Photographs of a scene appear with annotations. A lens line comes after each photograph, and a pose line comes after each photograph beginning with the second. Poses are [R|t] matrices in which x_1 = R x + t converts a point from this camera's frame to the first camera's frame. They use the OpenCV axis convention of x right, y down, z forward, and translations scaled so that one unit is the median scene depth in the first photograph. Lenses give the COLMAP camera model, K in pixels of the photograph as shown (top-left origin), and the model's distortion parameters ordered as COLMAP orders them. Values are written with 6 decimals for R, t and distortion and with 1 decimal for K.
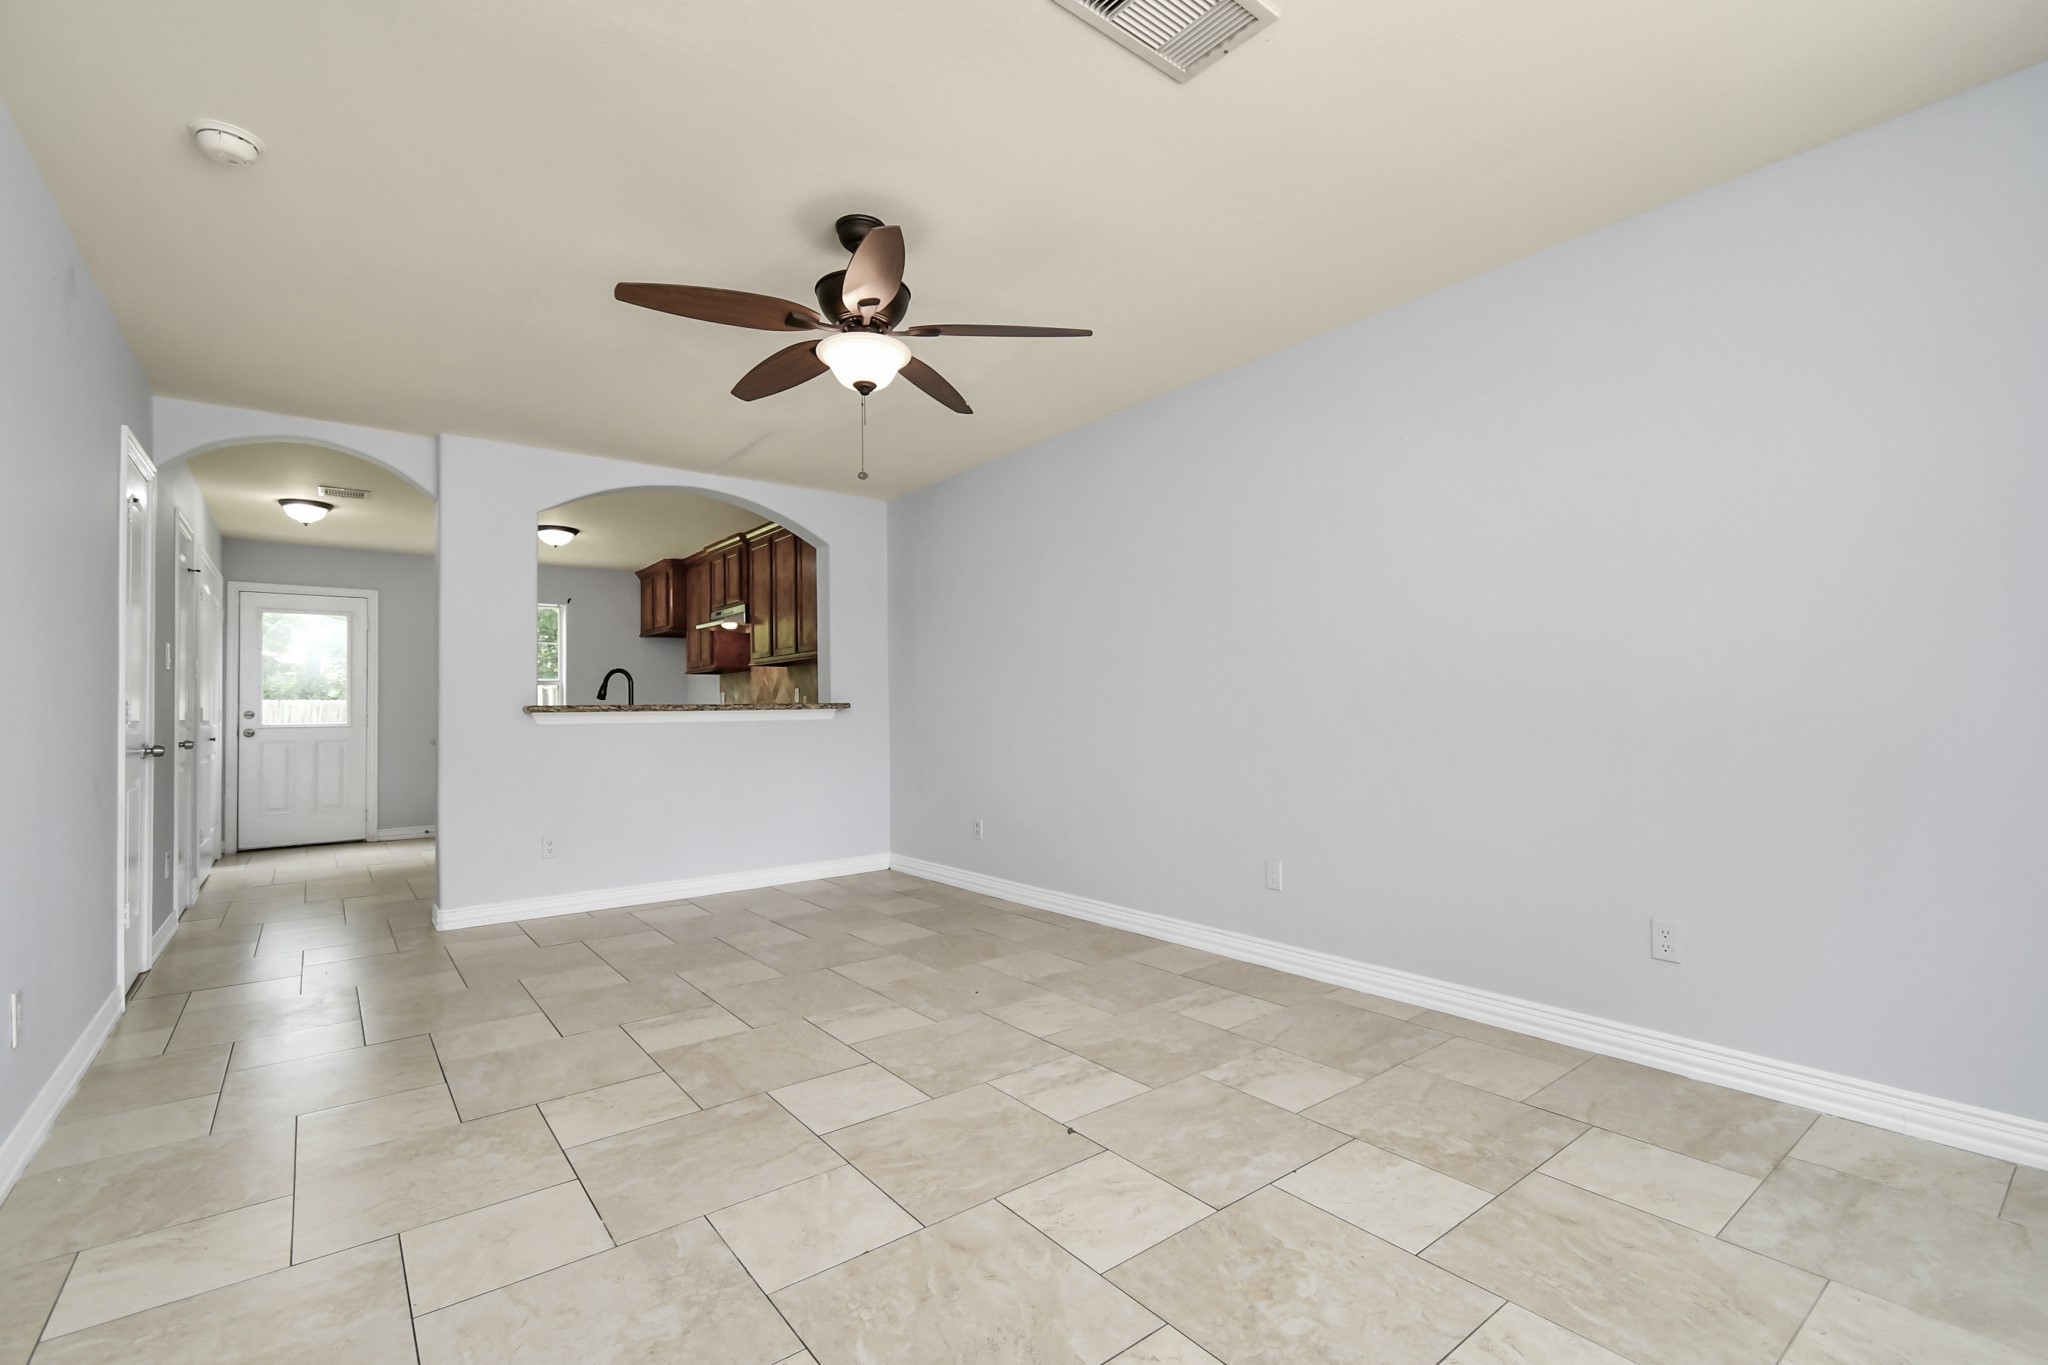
lens RADIAL K [[902.3, 0, 1026.3], [0, 902.3, 690.2], [0, 0, 1]] dist [0.002456, -0.000625]
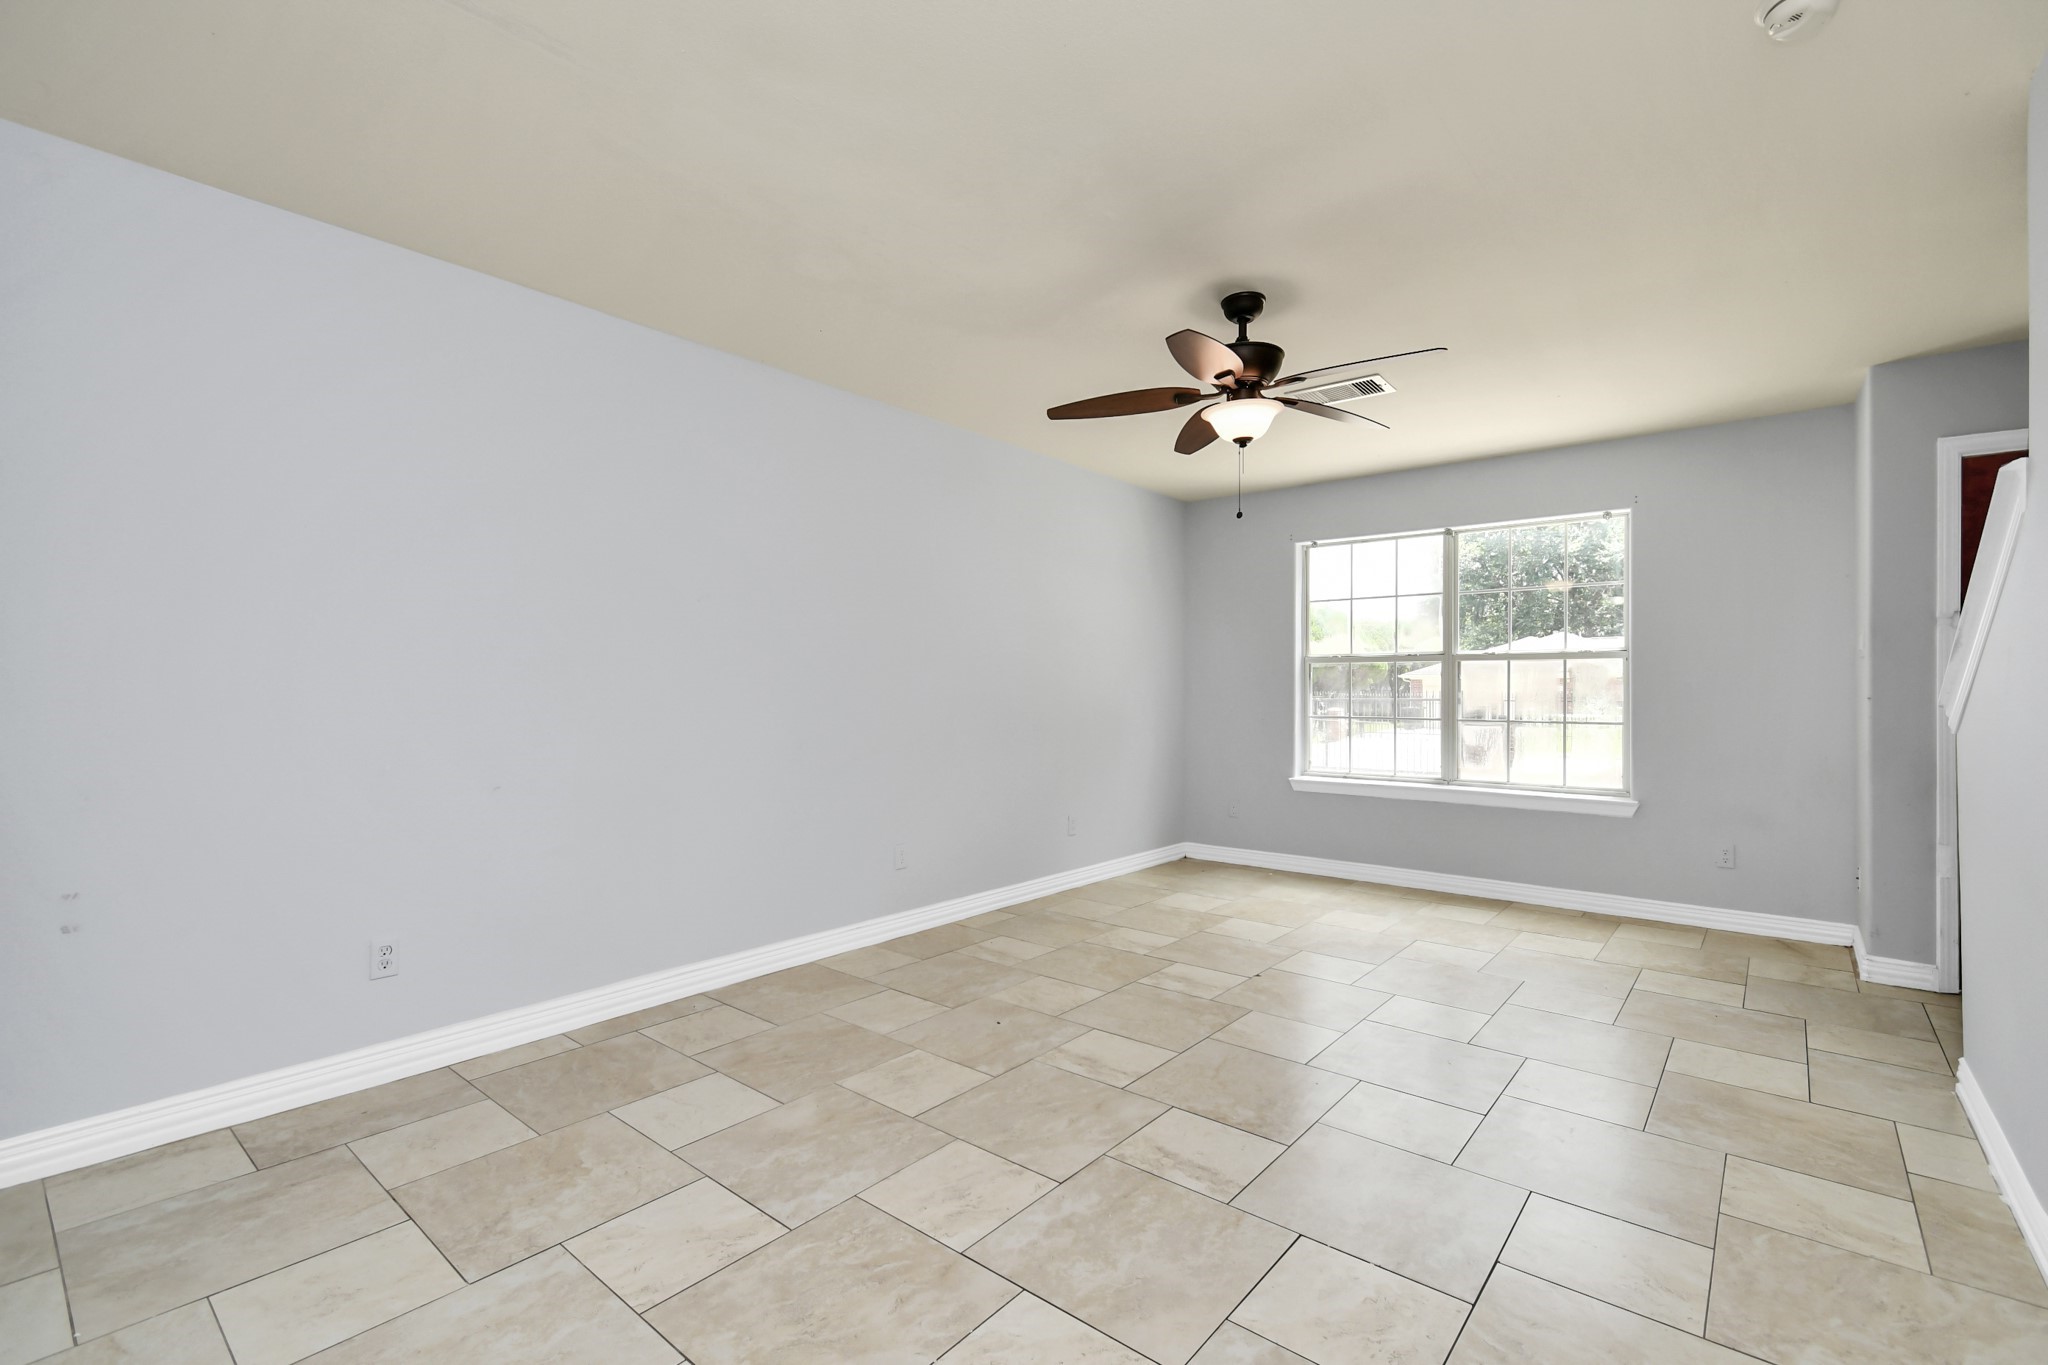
lens RADIAL K [[902.3, 0, 1026.3], [0, 902.3, 690.2], [0, 0, 1]] dist [0.002456, -0.000625]
pose [[-0.208092, 0.015025, 0.977994, -0.727386], [-0.018593, 0.999641, -0.019313, 0.007009], [-0.977933, -0.022203, -0.207738, 0.874415]]
